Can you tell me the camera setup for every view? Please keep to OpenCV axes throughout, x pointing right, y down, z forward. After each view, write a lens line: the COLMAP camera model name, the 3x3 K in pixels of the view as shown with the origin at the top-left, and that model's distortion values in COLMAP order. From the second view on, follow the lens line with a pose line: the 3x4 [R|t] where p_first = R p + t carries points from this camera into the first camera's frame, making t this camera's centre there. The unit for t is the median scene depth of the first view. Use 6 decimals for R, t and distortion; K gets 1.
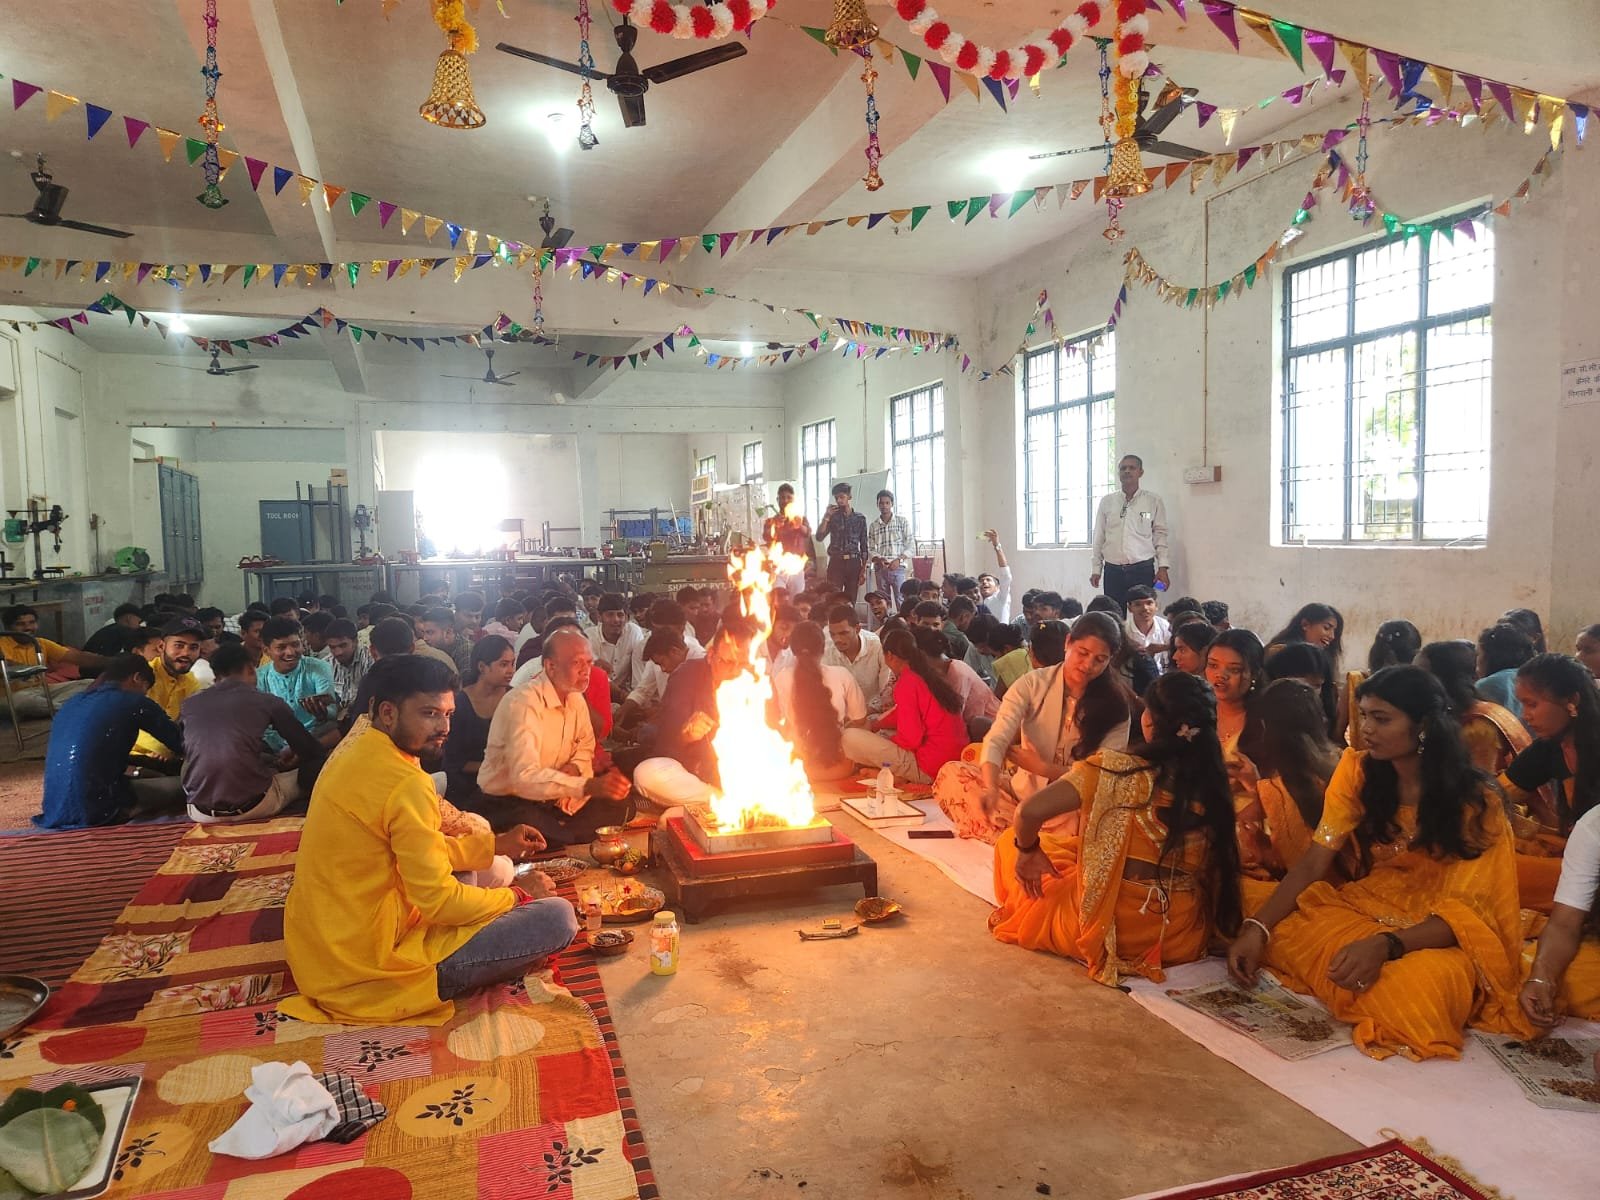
lens RADIAL K [[1072.1, 0, 783.5], [0, 1072.1, 587.8], [0, 0, 1]] dist [0.079530, -0.072415]
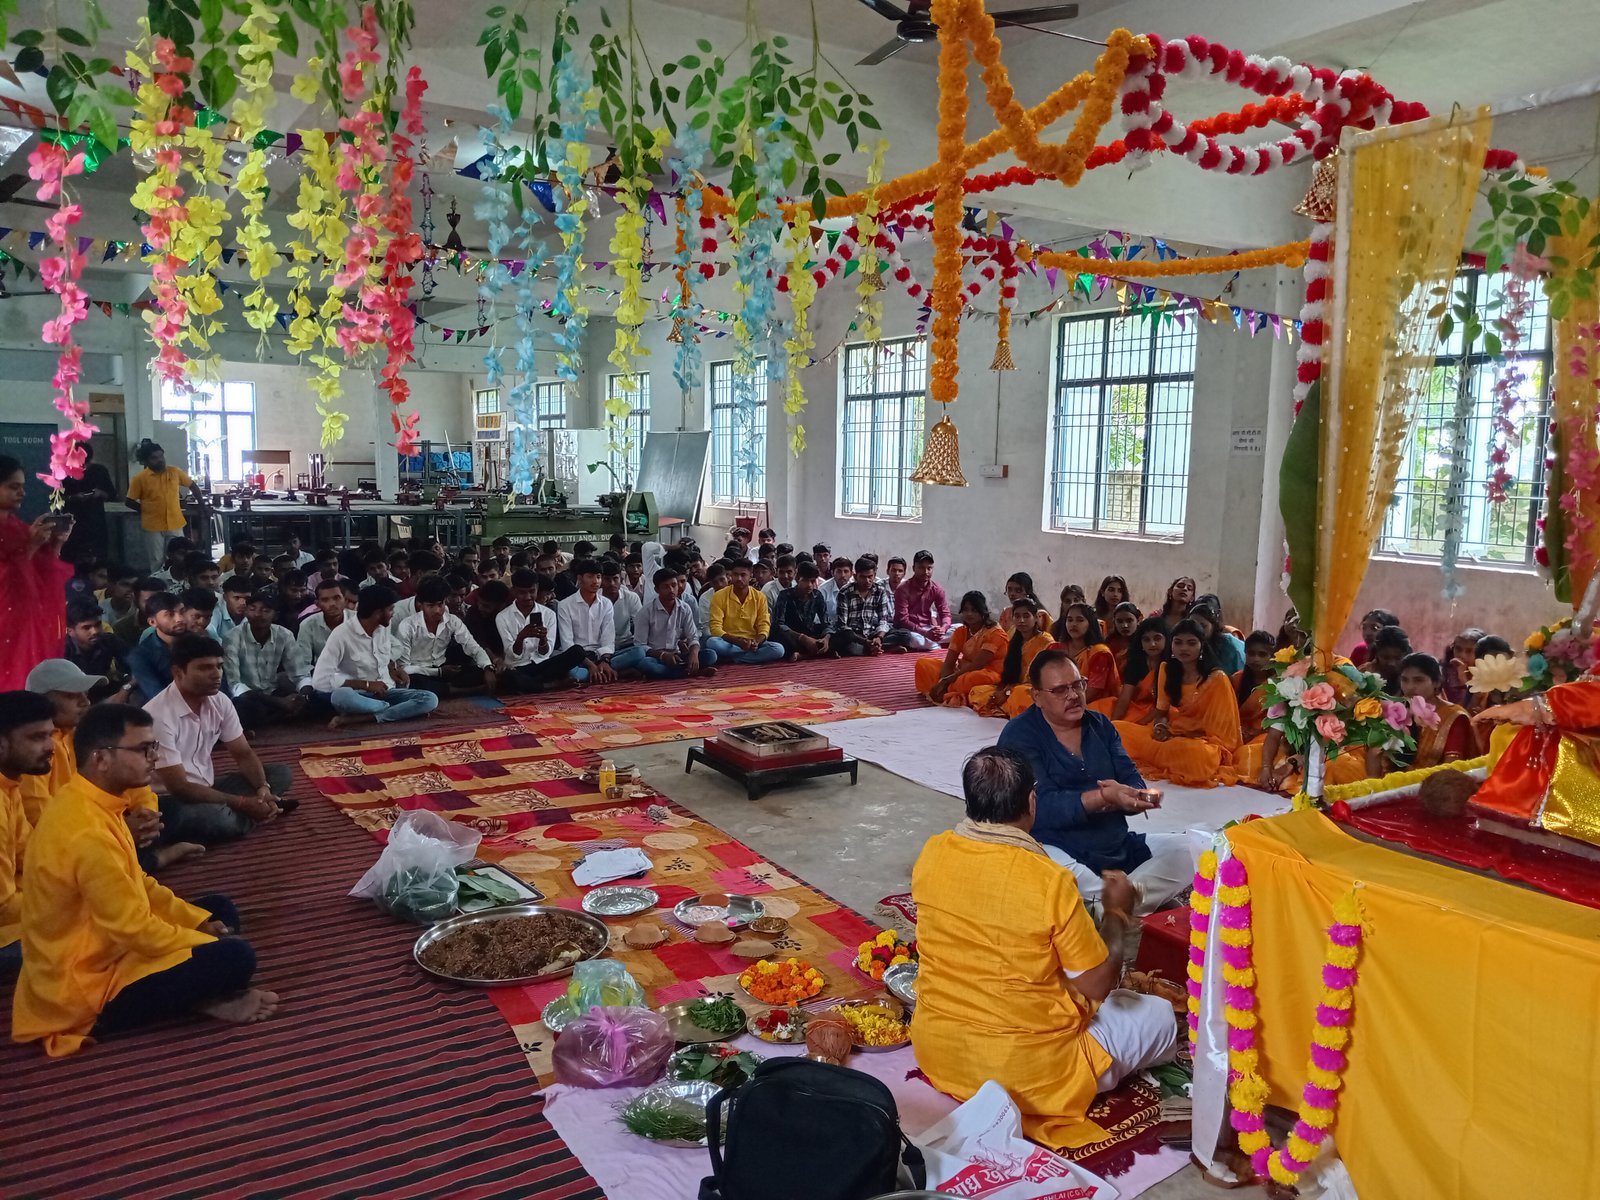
lens RADIAL K [[1195.4, 0, 806.2], [0, 1195.4, 596.1], [0, 0, 1]] dist [0.079186, -0.122635]
pose [[0.967430, 0.010734, 0.252910, -0.194386], [-0.027720, 0.997584, 0.063697, -0.044350], [-0.251616, -0.068633, 0.965391, -0.335125]]
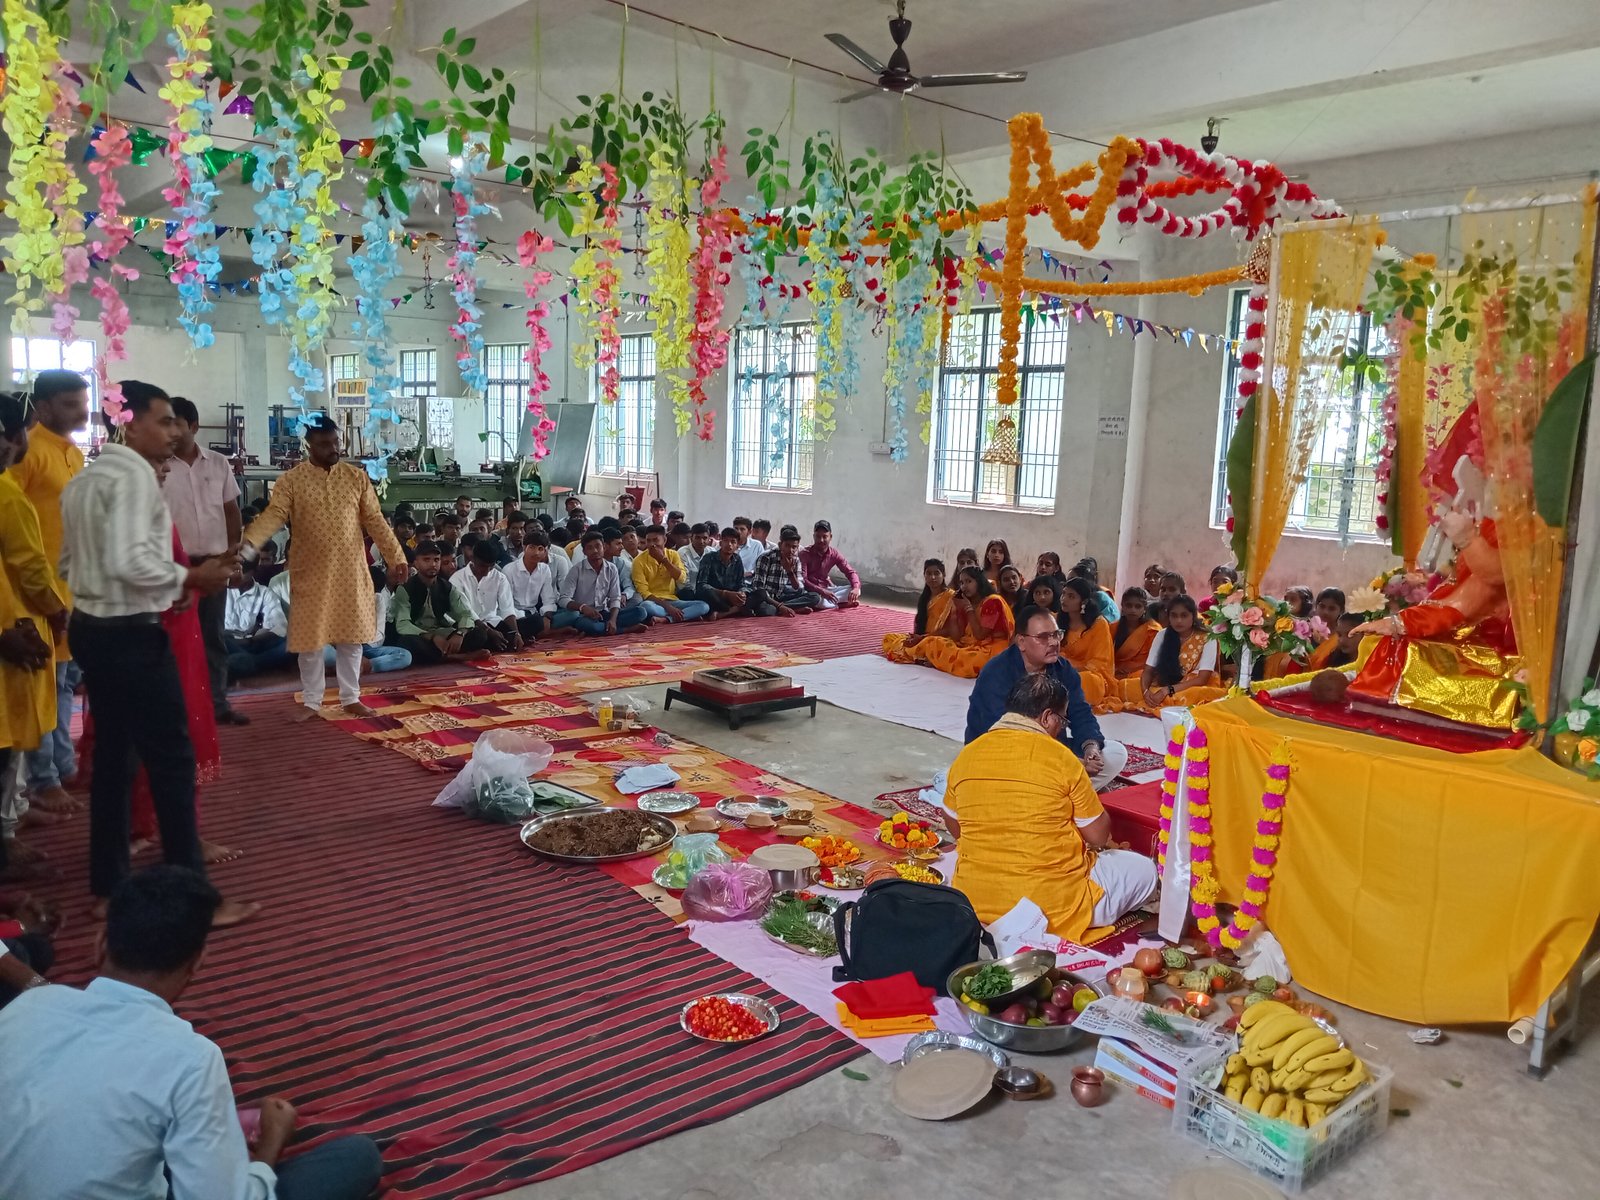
lens RADIAL K [[1195.4, 0, 806.2], [0, 1195.4, 596.1], [0, 0, 1]] dist [0.079186, -0.122635]
pose [[0.918785, 0.002970, 0.394747, -0.339973], [-0.038460, 0.995888, 0.082023, -0.039014], [-0.392880, -0.090544, 0.915121, -0.427736]]
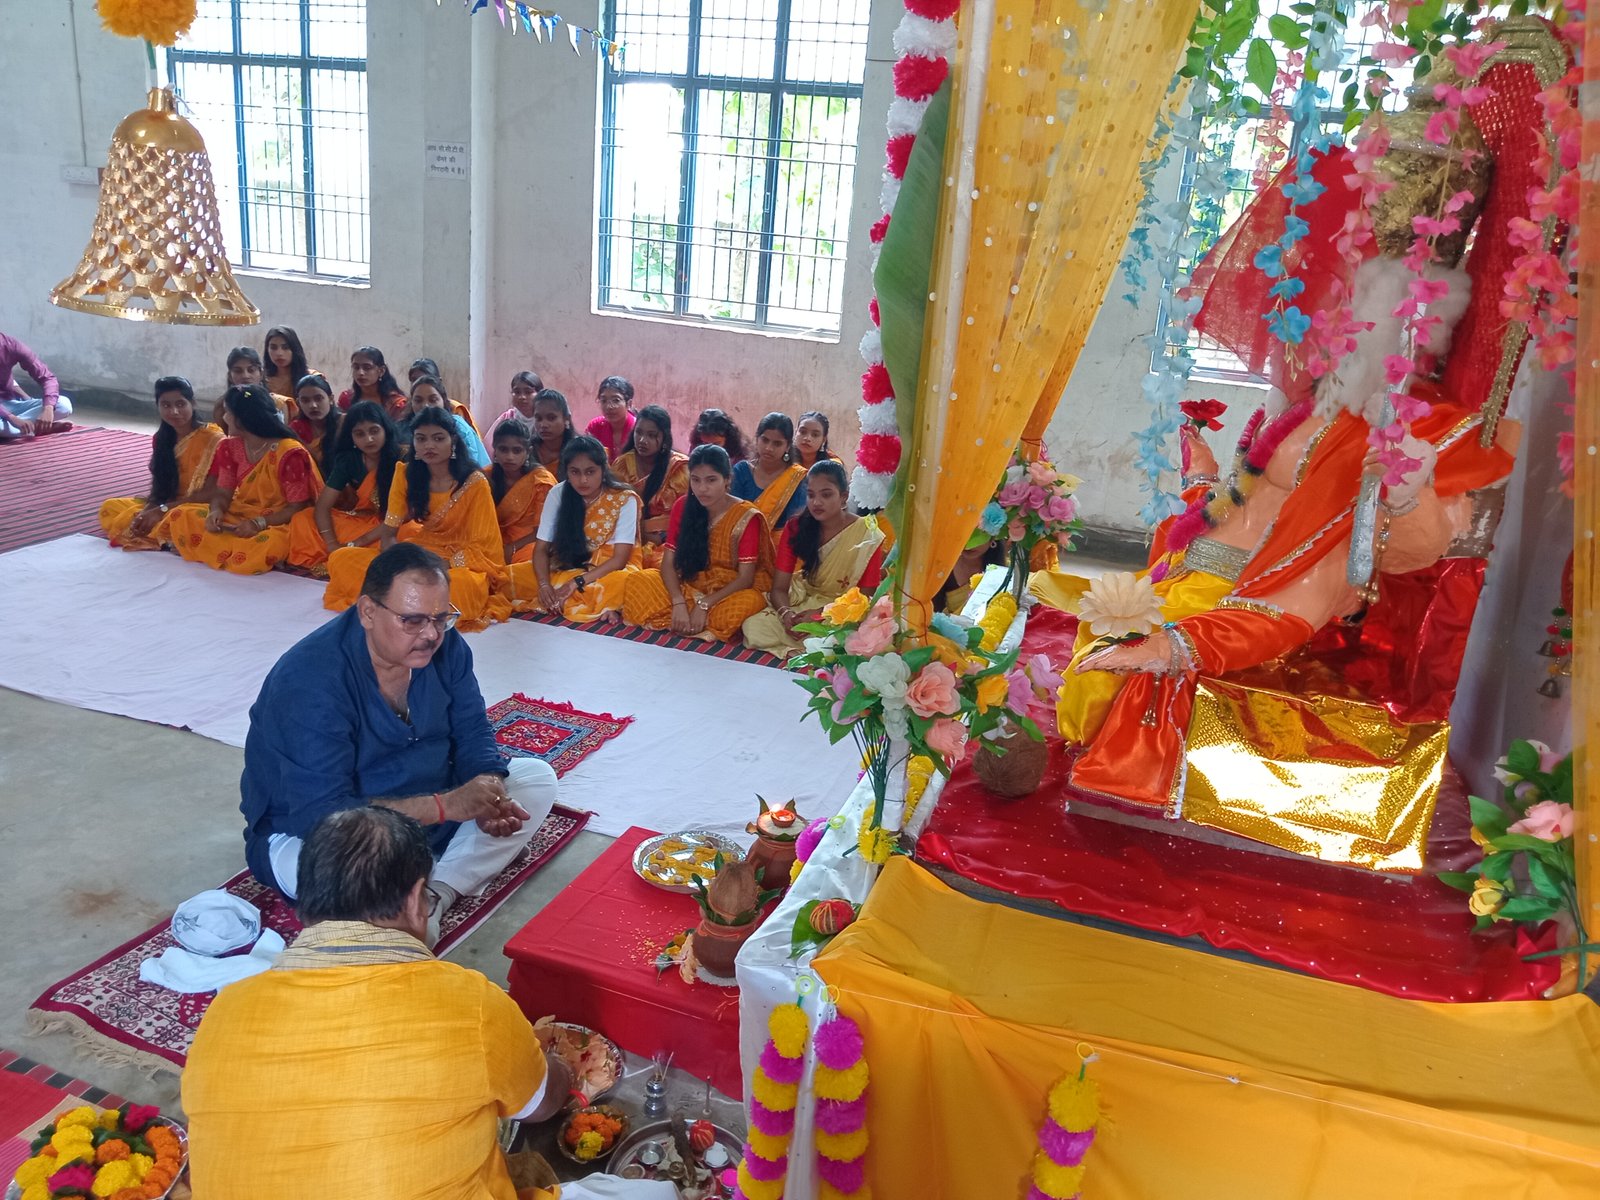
lens RADIAL K [[1196.9, 0, 800.7], [0, 1196.9, 594.2], [0, 0, 1]] dist [0.070006, -0.117039]
pose [[0.587069, -0.177801, 0.789770, -0.123766], [-0.055050, 0.964556, 0.258072, -0.063857], [-0.807663, -0.194982, 0.556473, -0.109949]]
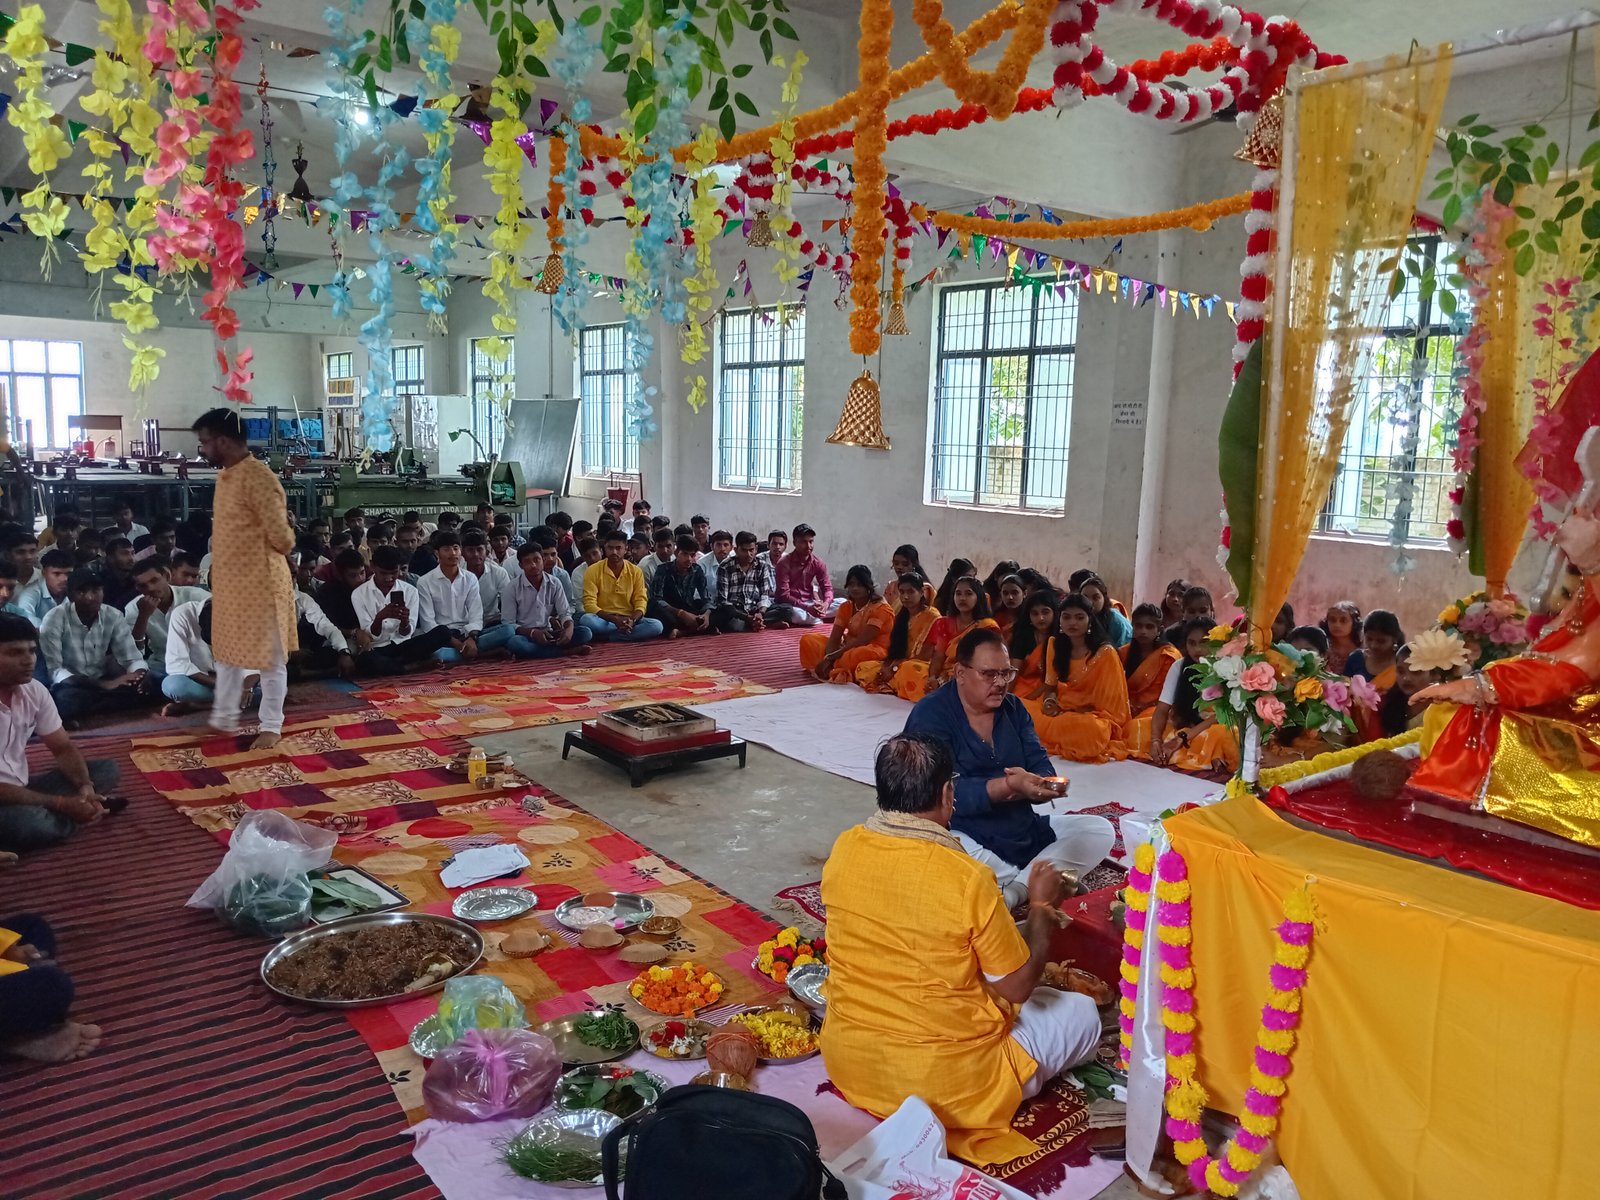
lens RADIAL K [[1196.9, 0, 800.7], [0, 1196.9, 594.2], [0, 0, 1]] dist [0.070006, -0.117039]
pose [[0.935752, 0.001369, 0.352657, -0.194625], [-0.031877, 0.996227, 0.080716, -0.041917], [-0.351216, -0.086772, 0.932265, -0.294212]]
